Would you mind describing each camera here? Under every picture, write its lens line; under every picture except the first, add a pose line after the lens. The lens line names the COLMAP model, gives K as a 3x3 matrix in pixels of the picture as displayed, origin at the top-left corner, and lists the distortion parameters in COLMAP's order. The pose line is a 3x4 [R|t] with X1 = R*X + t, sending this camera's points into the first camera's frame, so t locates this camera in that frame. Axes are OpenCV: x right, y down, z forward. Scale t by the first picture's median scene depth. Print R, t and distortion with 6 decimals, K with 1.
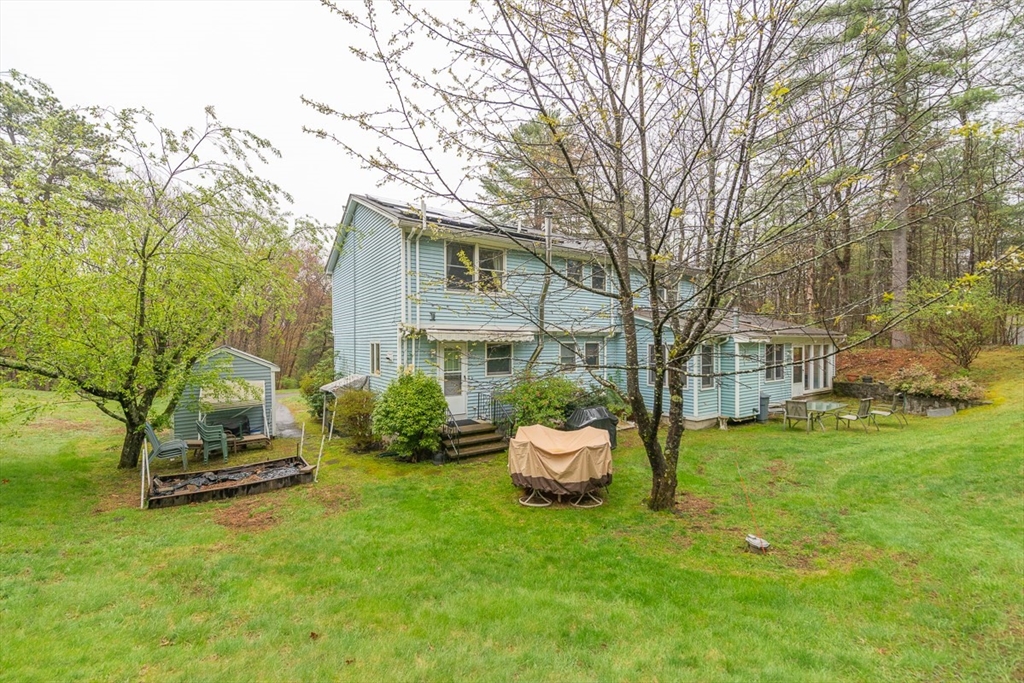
lens RADIAL K [[406.7, 0, 509.4], [0, 406.7, 342.4], [0, 0, 1]] dist [0.001233, -0.000496]
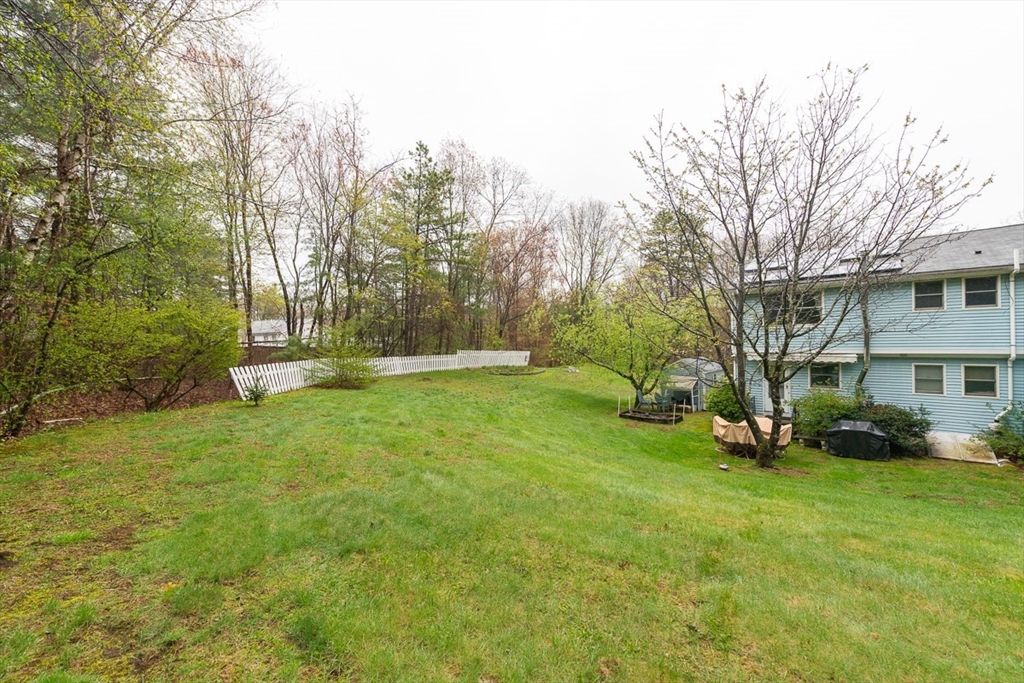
lens RADIAL K [[406.7, 0, 509.4], [0, 406.7, 342.4], [0, 0, 1]] dist [0.001233, -0.000496]
pose [[0.237812, -0.005148, -0.971298, 0.953534], [0.011244, 0.999934, -0.002547, -0.068899], [0.971246, -0.010315, 0.237854, -0.244033]]
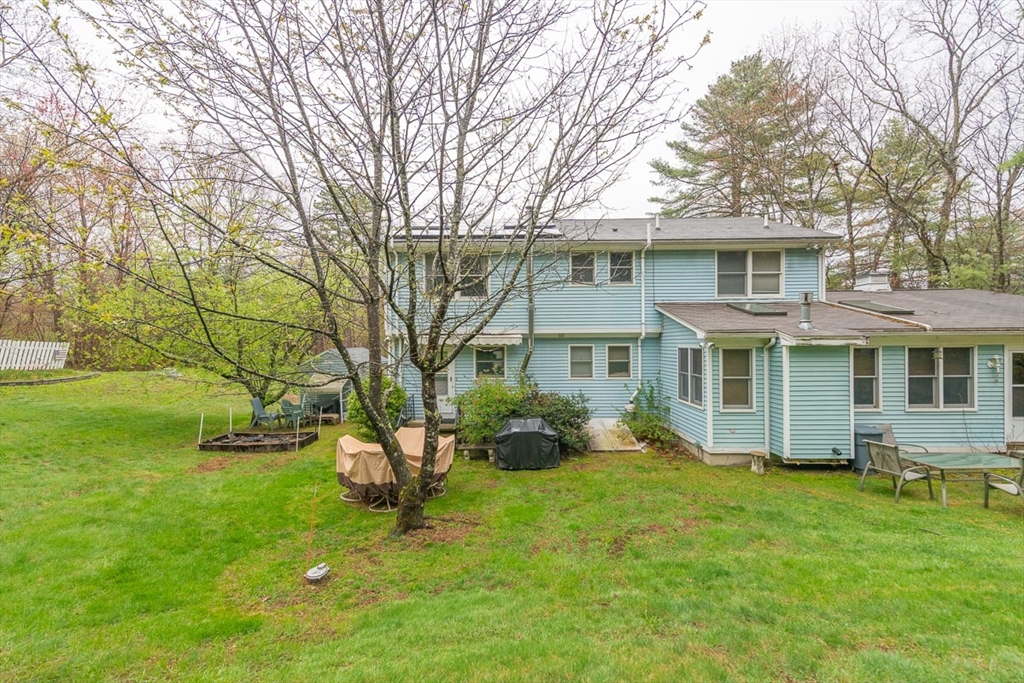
lens RADIAL K [[406.7, 0, 509.4], [0, 406.7, 342.4], [0, 0, 1]] dist [0.001233, -0.000496]
pose [[0.825012, -0.005762, -0.565085, 0.572776], [0.005765, 0.999982, -0.001779, -0.006222], [0.565085, -0.001790, 0.825030, 0.195271]]
